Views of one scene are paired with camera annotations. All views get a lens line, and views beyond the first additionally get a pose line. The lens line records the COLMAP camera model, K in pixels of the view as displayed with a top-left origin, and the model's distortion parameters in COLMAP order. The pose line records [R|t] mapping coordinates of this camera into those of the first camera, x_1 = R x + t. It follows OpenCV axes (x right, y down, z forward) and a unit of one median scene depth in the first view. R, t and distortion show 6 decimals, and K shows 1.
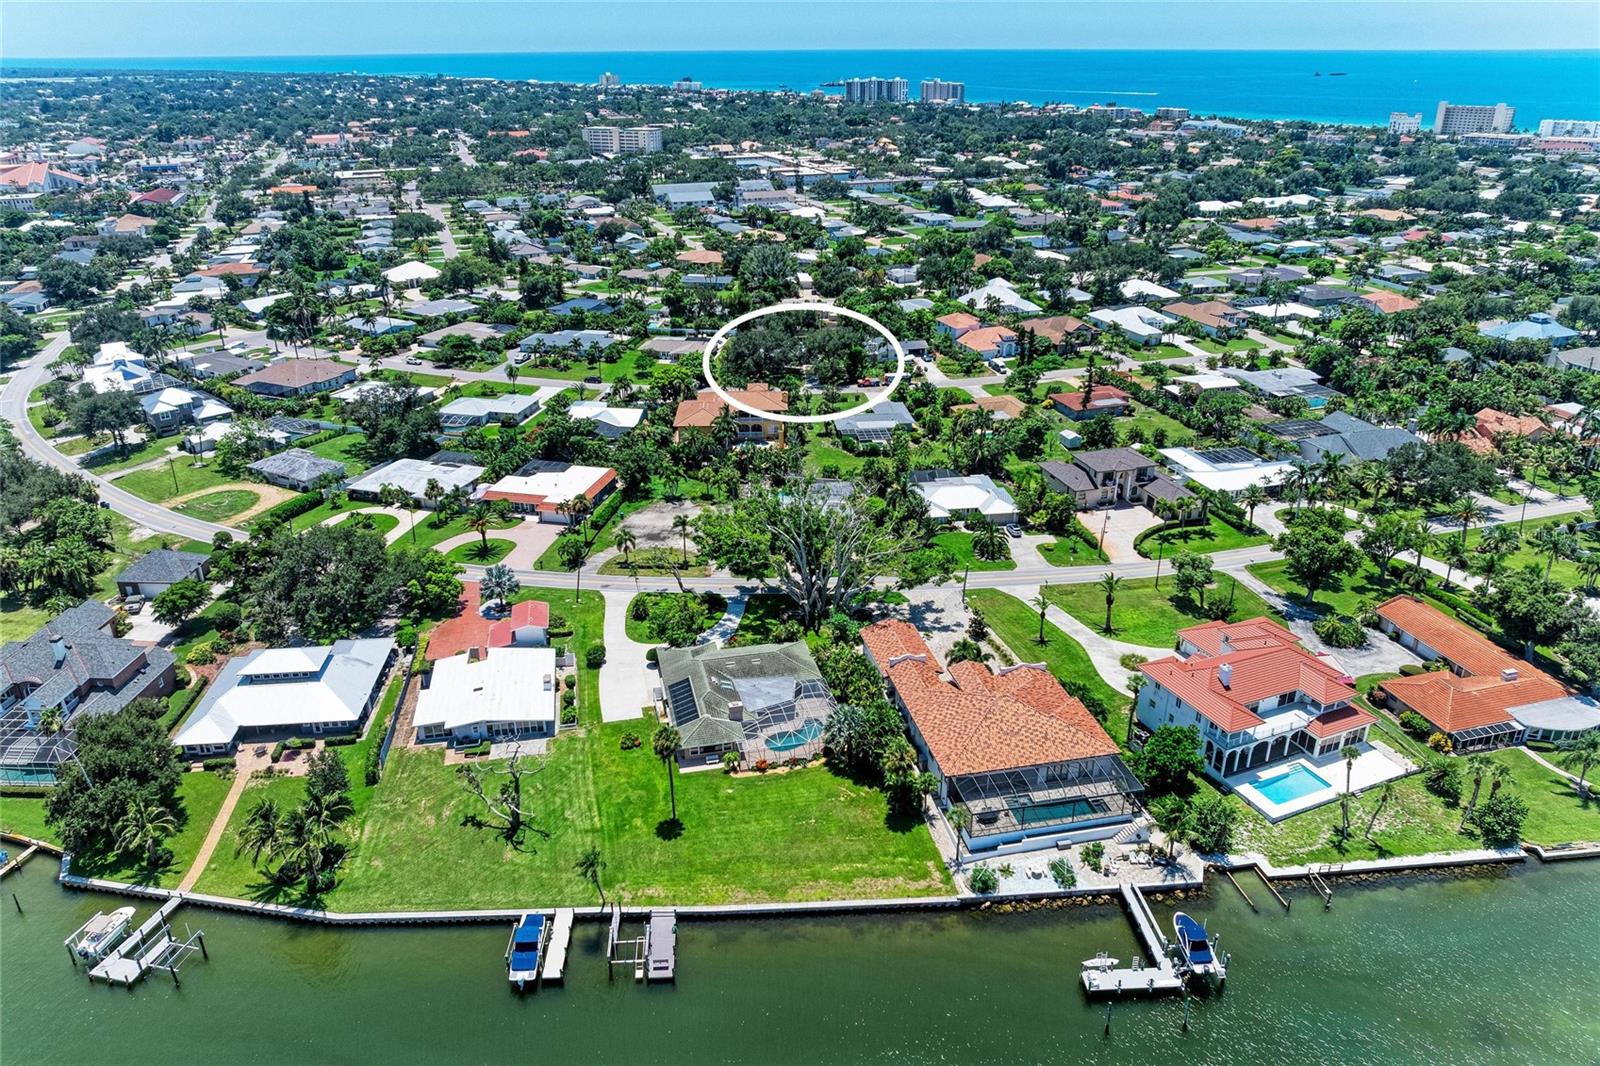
lens RADIAL K [[1112.0, 0, 799.4], [0, 1112.0, 532.5], [0, 0, 1]] dist [0.001347, -0.001680]
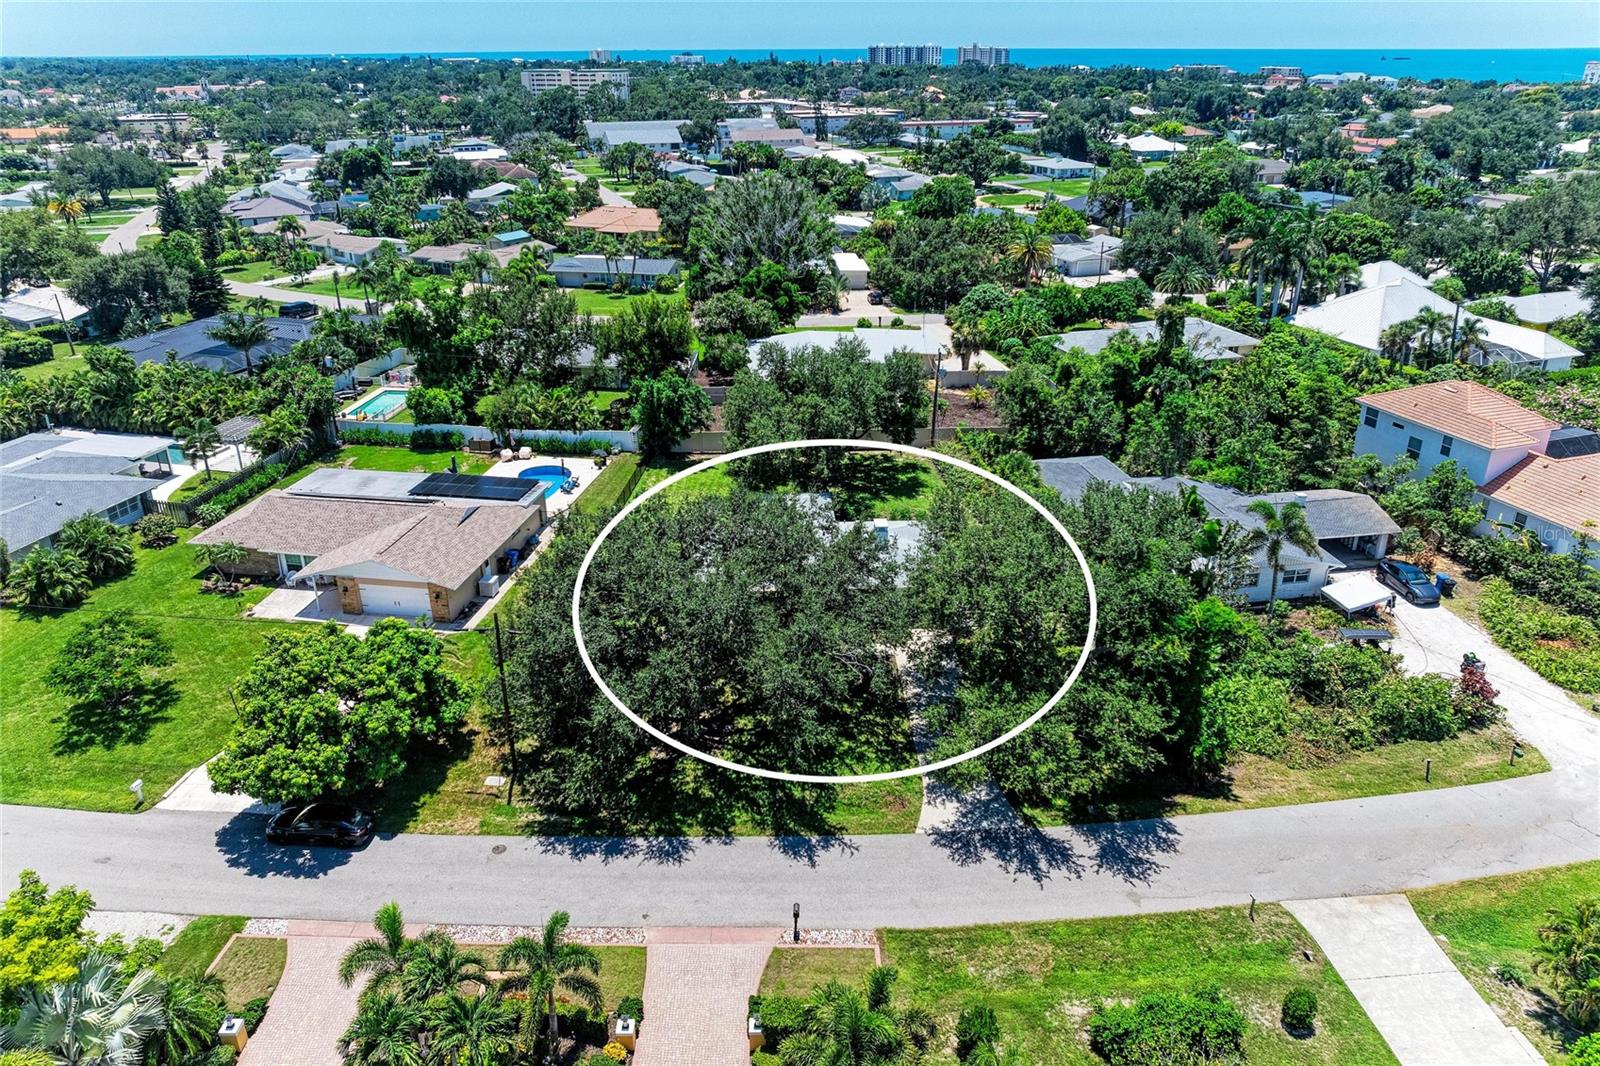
lens RADIAL K [[1112.0, 0, 800.6], [0, 1112.0, 532.3], [0, 0, 1]] dist [0.001347, -0.001680]
pose [[0.999967, 0.003548, -0.007356, -0.010331], [-0.003562, 0.999992, -0.001849, -0.127493], [0.007349, 0.001875, 0.999971, 0.584124]]
